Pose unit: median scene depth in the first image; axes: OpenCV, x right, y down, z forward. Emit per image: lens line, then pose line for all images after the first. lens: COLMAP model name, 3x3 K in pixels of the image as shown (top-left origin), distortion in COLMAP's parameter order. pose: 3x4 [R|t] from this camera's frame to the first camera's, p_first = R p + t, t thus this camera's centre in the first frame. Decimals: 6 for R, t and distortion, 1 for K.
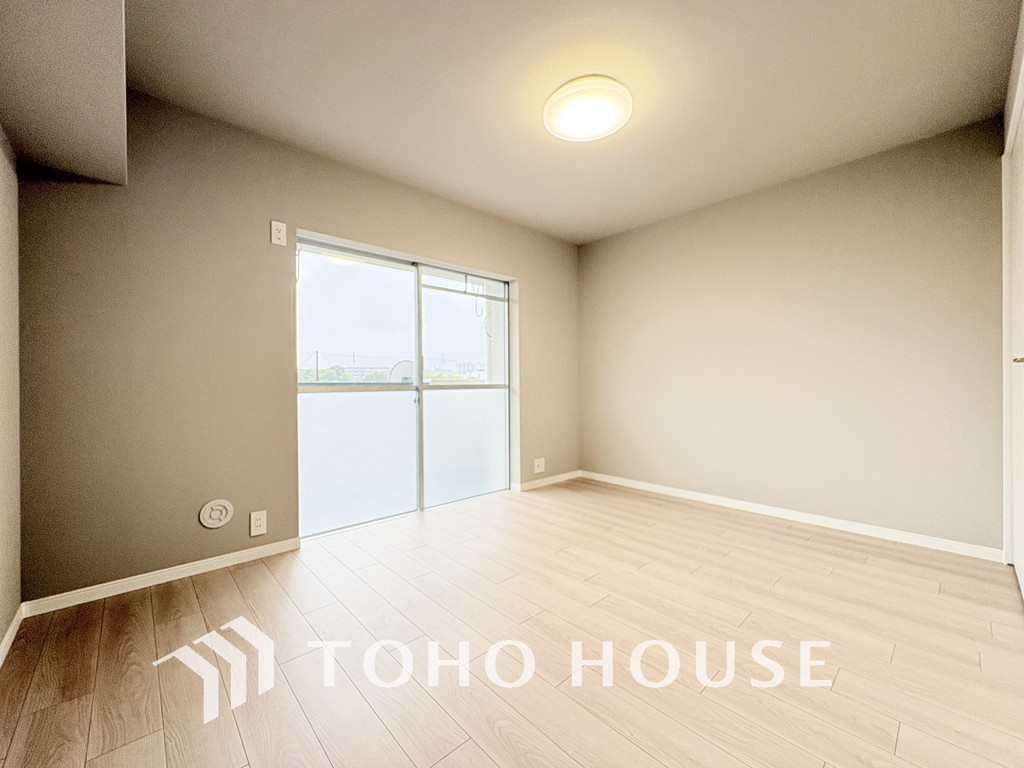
lens RADIAL K [[410.5, 0, 511.9], [0, 410.5, 376.1], [0, 0, 1]] dist [0.001717, 0.000796]
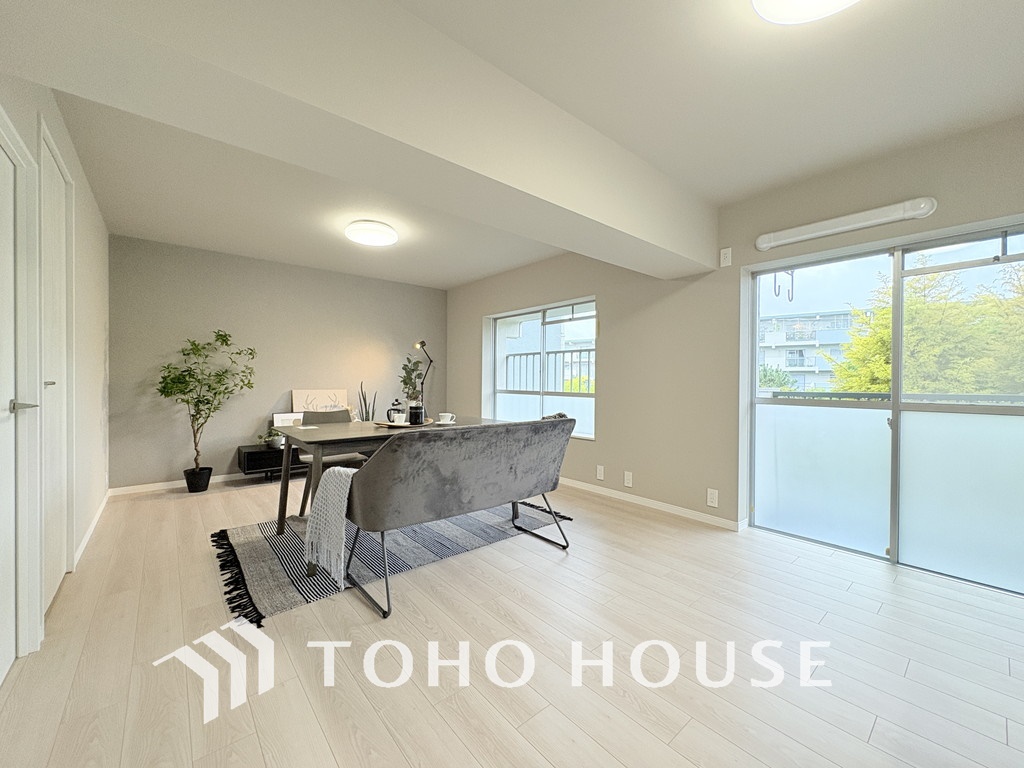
lens RADIAL K [[410.5, 0, 517.5], [0, 410.5, 382.8], [0, 0, 1]] dist [0.001717, 0.000796]
pose [[-0.031936, 0.011389, -0.999425, 0.591695], [0.002588, 0.999933, 0.011312, -0.027141], [0.999487, -0.002225, -0.031963, 0.315788]]
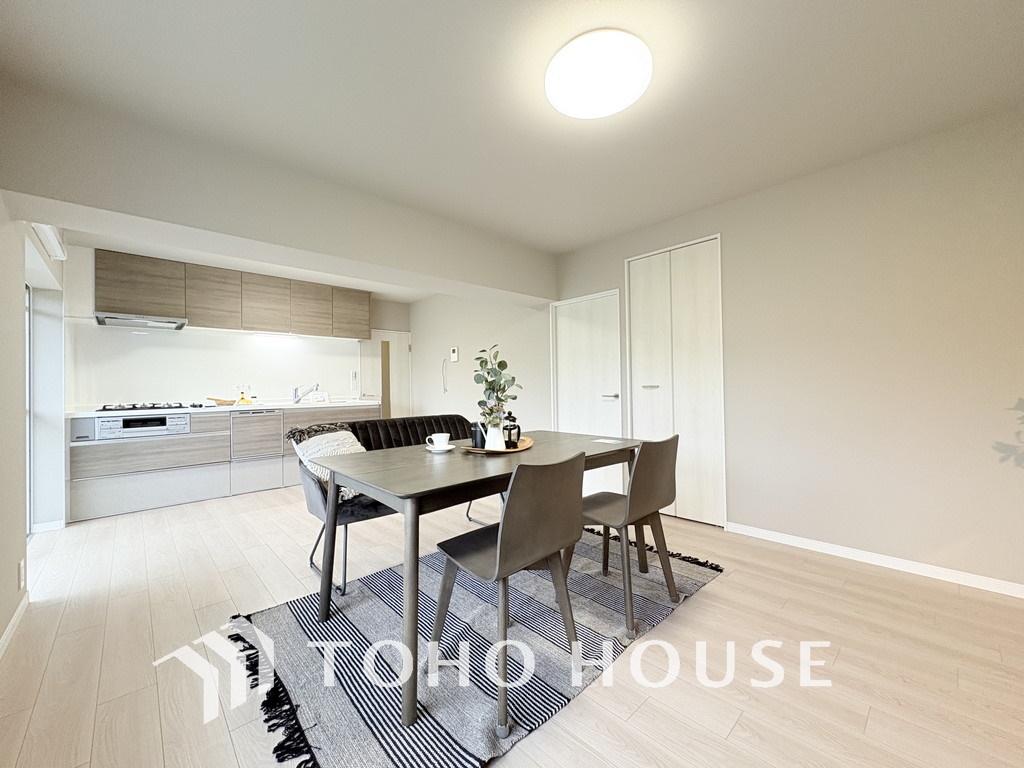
lens RADIAL K [[410.5, 0, 510.5], [0, 410.5, 383.9], [0, 0, 1]] dist [0.001717, 0.000796]
pose [[0.002959, 0.010807, 0.999937, -0.971819], [0.003922, 0.999934, -0.010818, -0.021462], [-0.999988, 0.003954, 0.002916, 0.013389]]
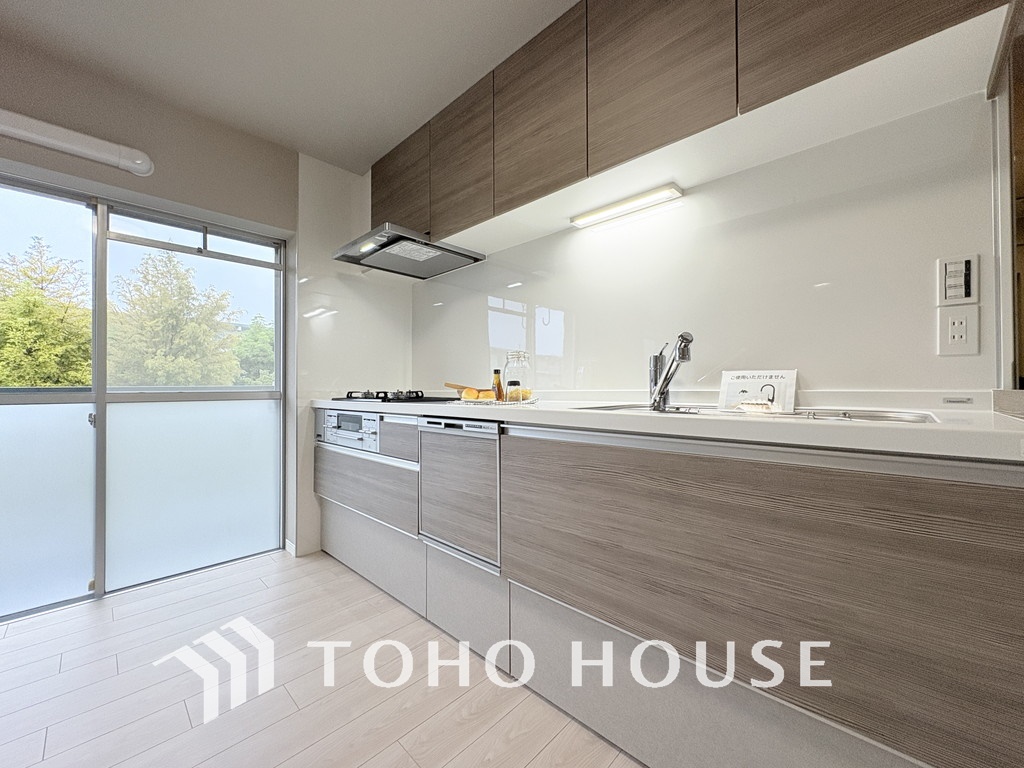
lens RADIAL K [[410.5, 0, 509.7], [0, 410.5, 382.9], [0, 0, 1]] dist [0.001717, 0.000796]
pose [[0.998950, 0.001893, 0.045767, 0.374752], [-0.001815, 0.999997, -0.001748, 0.005596], [-0.045770, 0.001663, 0.998951, 0.358789]]
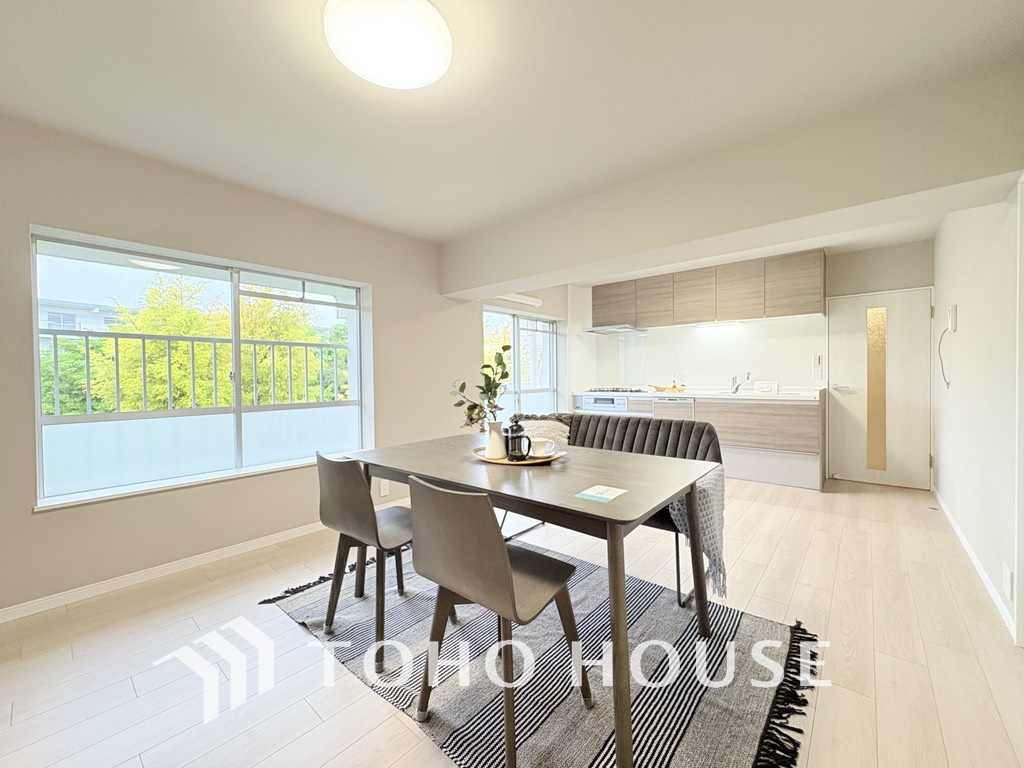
lens RADIAL K [[410.5, 0, 510.3], [0, 410.5, 385.2], [0, 0, 1]] dist [0.001717, 0.000796]
pose [[0.993964, -0.011665, 0.109081, -0.392085], [0.008196, 0.999448, 0.032198, -0.049213], [-0.109397, -0.031110, 0.993511, -0.552563]]
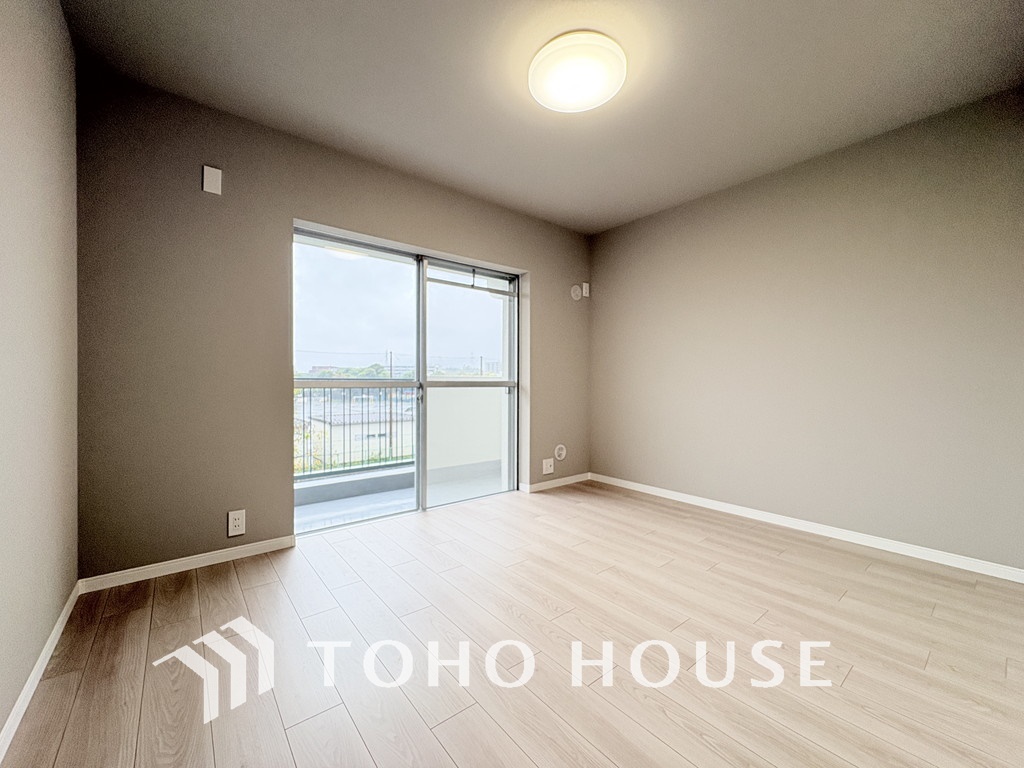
lens RADIAL K [[410.5, 0, 515.5], [0, 410.5, 385.0], [0, 0, 1]] dist [0.001717, 0.000796]
pose [[0.998099, 0.010501, -0.060723, 0.051559], [-0.008798, 0.999563, 0.028236, -0.000696], [0.060993, -0.027648, 0.997755, 0.041896]]
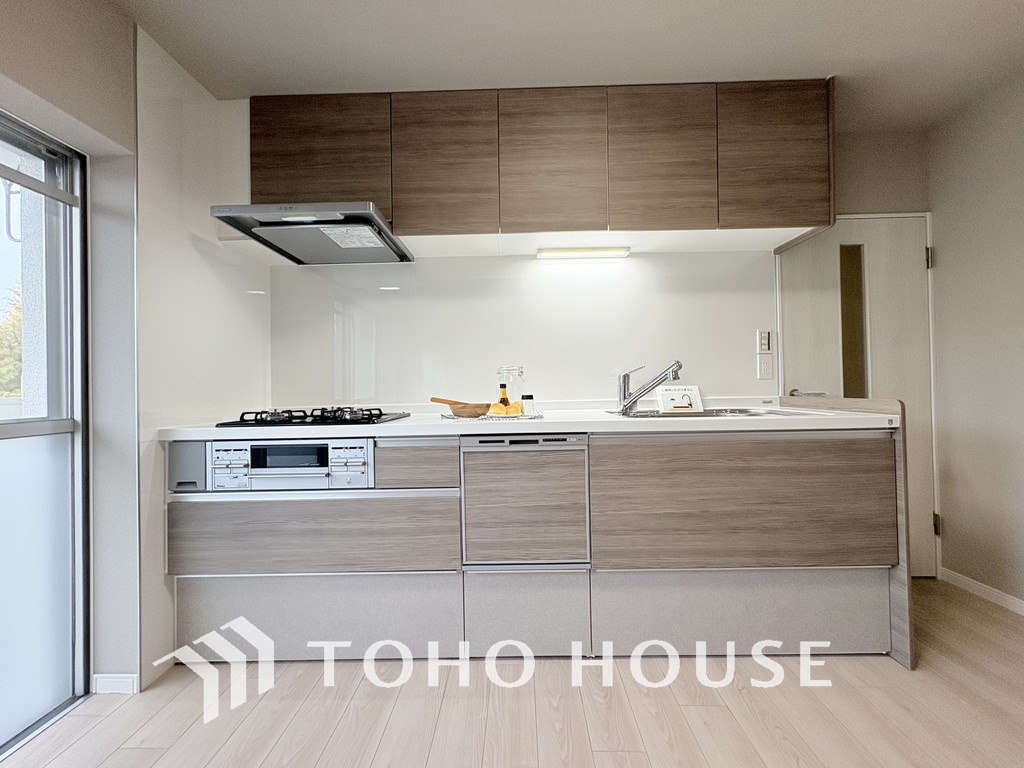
lens RADIAL K [[410.5, 0, 511.5], [0, 410.5, 382.9], [0, 0, 1]] dist [0.001717, 0.000796]
pose [[0.696423, 0.000405, 0.717632, -0.007809], [0.007844, 0.999936, -0.008177, -0.009749], [-0.717589, 0.011324, 0.696375, 0.508705]]
